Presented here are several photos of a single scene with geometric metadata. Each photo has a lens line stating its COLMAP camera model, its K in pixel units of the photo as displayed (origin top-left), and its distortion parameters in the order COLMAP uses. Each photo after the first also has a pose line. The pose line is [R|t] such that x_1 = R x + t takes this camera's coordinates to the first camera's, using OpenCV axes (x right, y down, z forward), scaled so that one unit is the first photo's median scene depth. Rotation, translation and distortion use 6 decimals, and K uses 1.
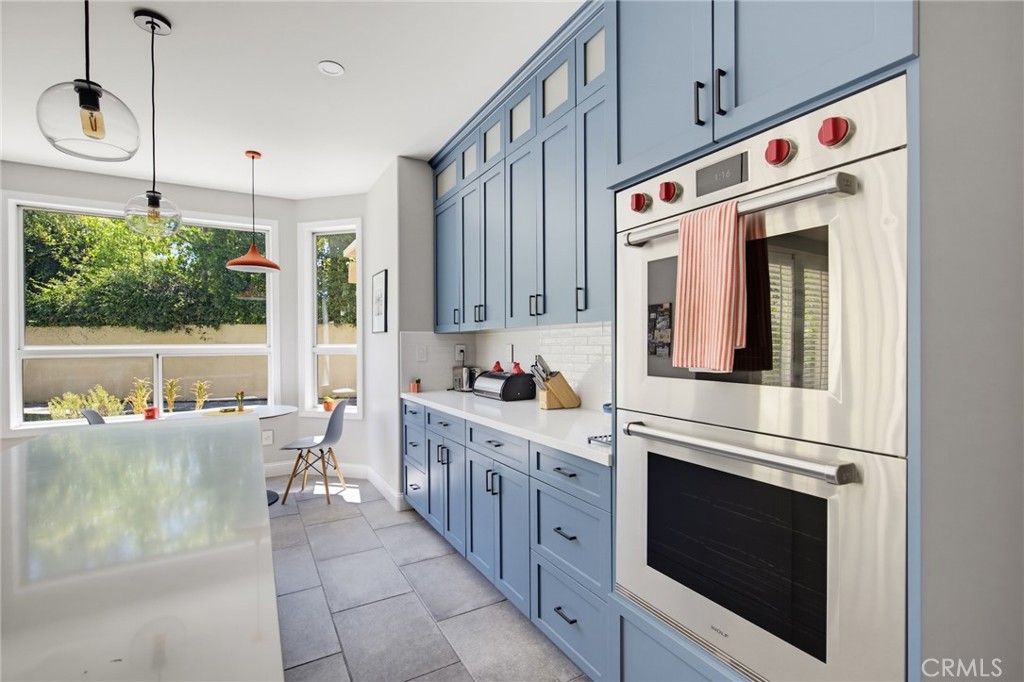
lens RADIAL K [[466.3, 0, 507.6], [0, 466.3, 347.8], [0, 0, 1]] dist [0.003231, -0.000232]
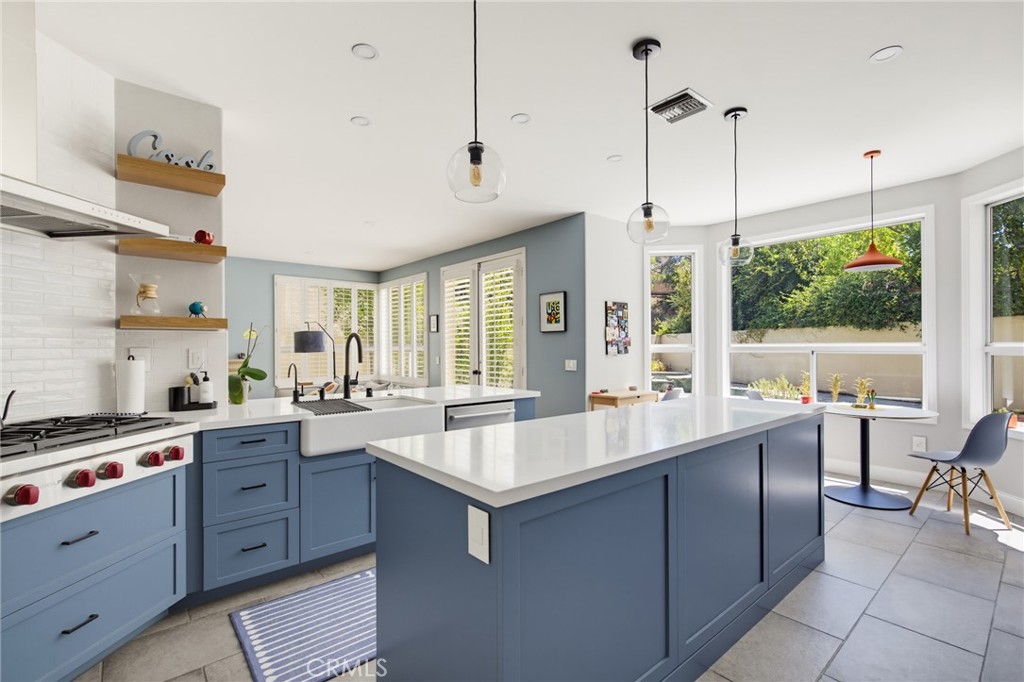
lens RADIAL K [[466.3, 0, 516.0], [0, 466.3, 344.1], [0, 0, 1]] dist [0.003231, -0.000232]
pose [[0.199713, 0.000468, -0.979854, 0.234325], [-0.002460, 0.999997, -0.000024, -0.002423], [0.979851, 0.002415, 0.199713, 0.038908]]
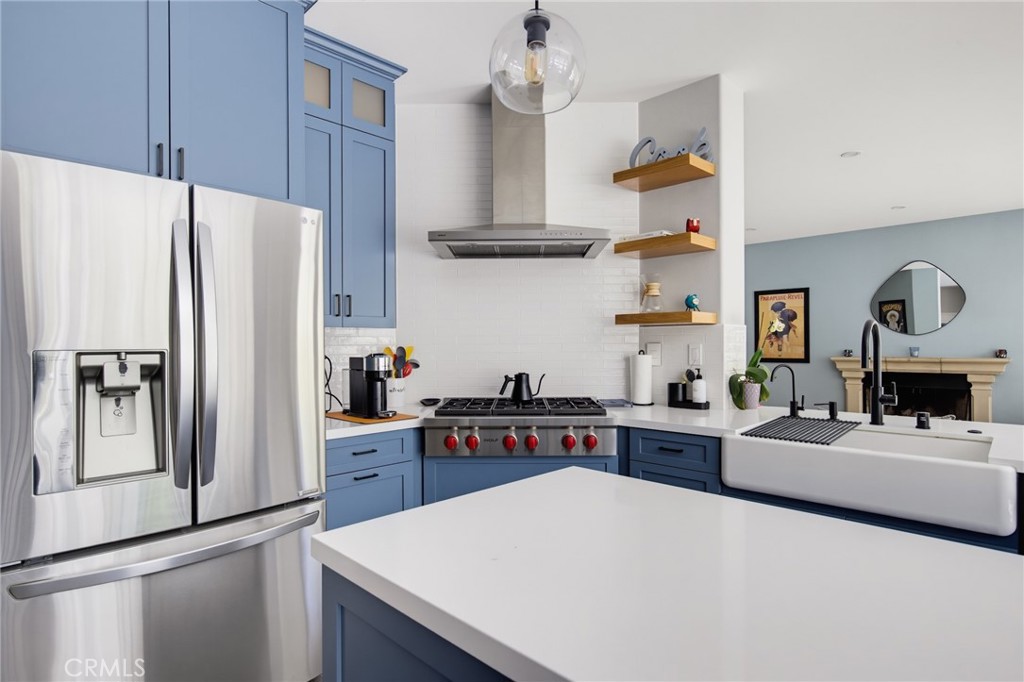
lens RADIAL K [[534.3, 0, 506.4], [0, 534.3, 343.8], [0, 0, 1]] dist [-0.005898, 0.001373]
pose [[-0.957275, 0.010698, -0.288980, -0.041367], [0.009260, 0.999937, 0.006343, -0.002095], [0.289029, 0.003396, -0.957314, 0.325862]]
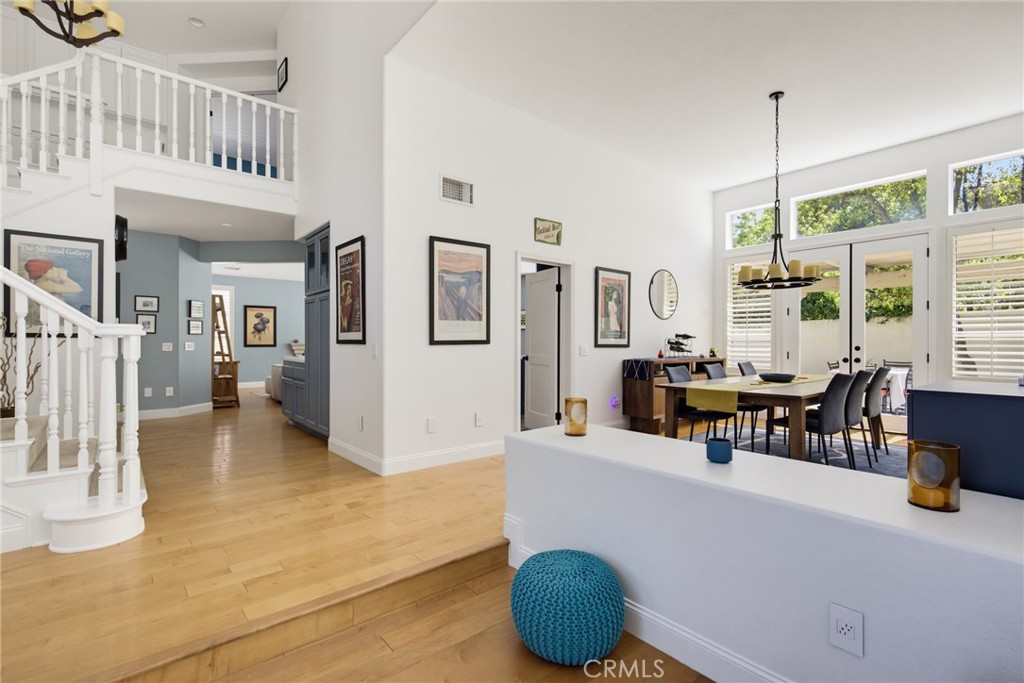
lens RADIAL K [[466.3, 0, 508.4], [0, 466.3, 338.9], [0, 0, 1]] dist [0.003231, -0.000232]
pose [[0.192315, 0.000192, -0.981333, 1.497926], [-0.008973, 0.999959, -0.001562, 0.022370], [0.981292, 0.009106, 0.192309, -0.188318]]
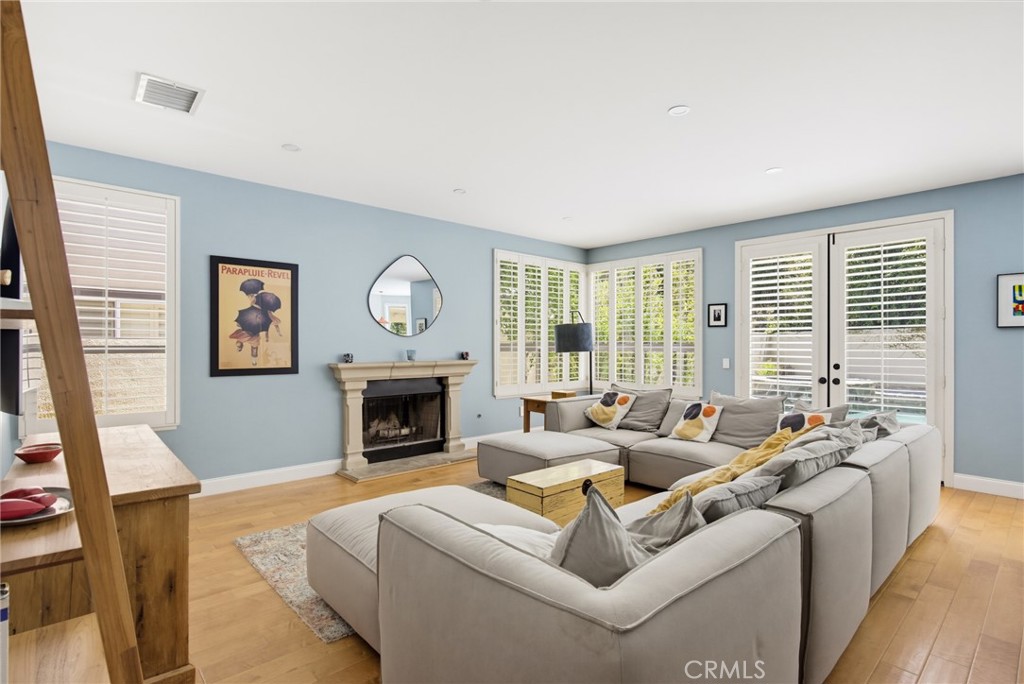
lens RADIAL K [[504.7, 0, 515.6], [0, 504.7, 346.1], [0, 0, 1]] dist [-0.004189, 0.000938]
pose [[0.234691, 0.010354, -0.972015, -0.257568], [-0.010602, 0.999911, 0.008091, 0.003893], [0.972012, 0.008406, 0.234780, -0.790946]]
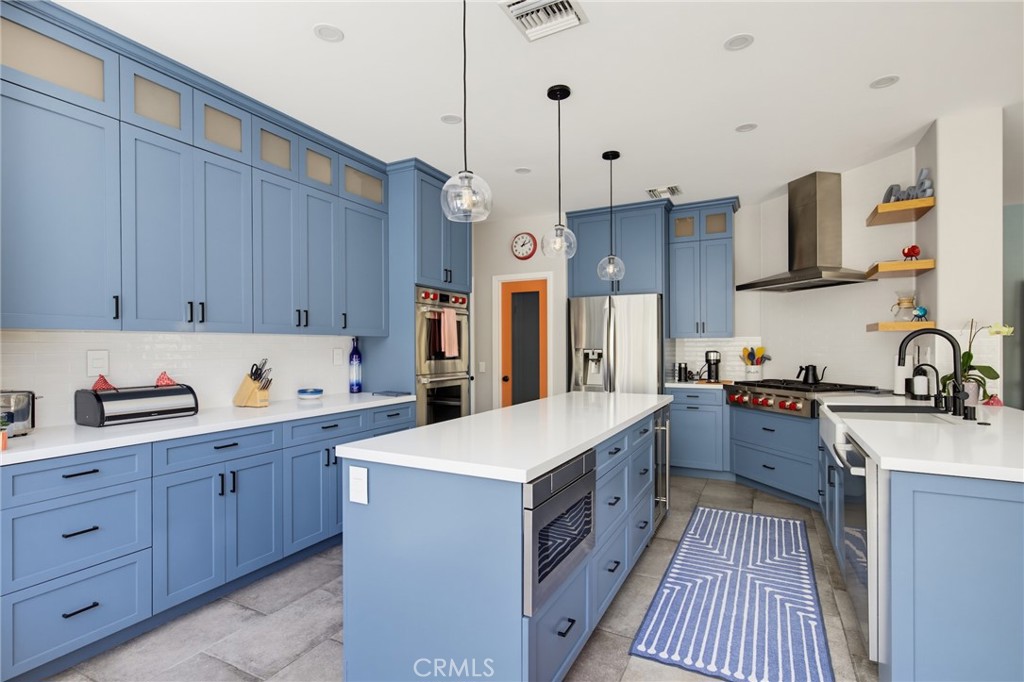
lens RADIAL K [[482.5, 0, 516.4], [0, 482.5, 345.8], [0, 0, 1]] dist [-0.000993, 0.001053]
pose [[-0.554777, 0.009698, 0.831943, -0.739948], [0.012976, 0.999911, -0.003003, -0.002477], [-0.831898, 0.009129, -0.554853, 0.682465]]
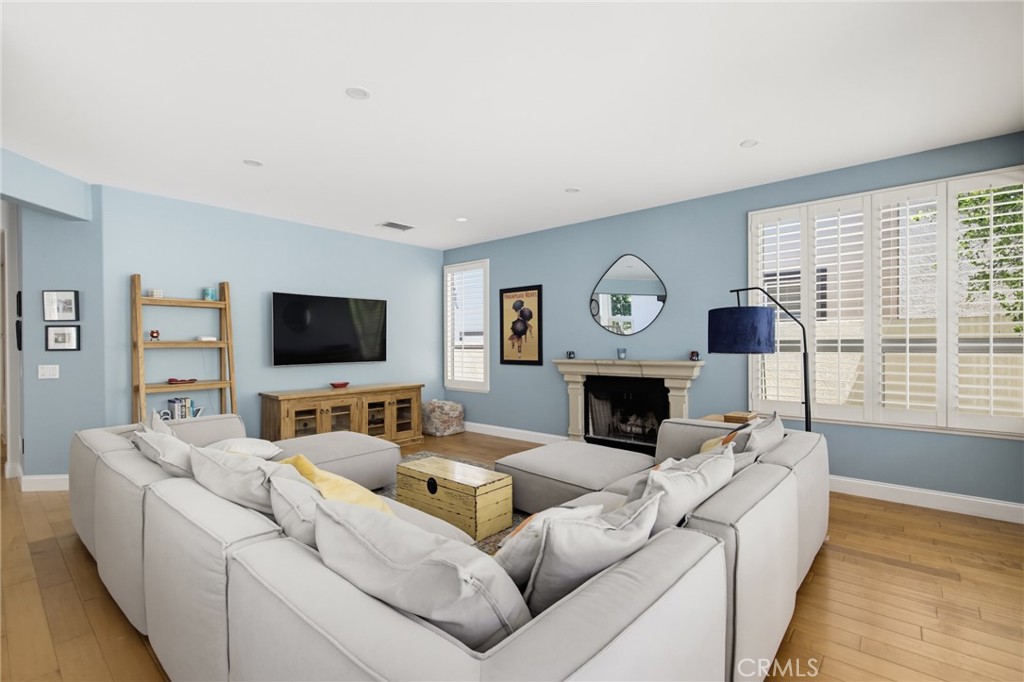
lens RADIAL K [[466.3, 0, 507.6], [0, 466.3, 340.6], [0, 0, 1]] dist [0.003231, -0.000232]
pose [[-0.939138, 0.010718, -0.343374, -0.864884], [0.010989, 0.999939, 0.001156, 0.002086], [0.343365, -0.002687, -0.939198, 0.248544]]
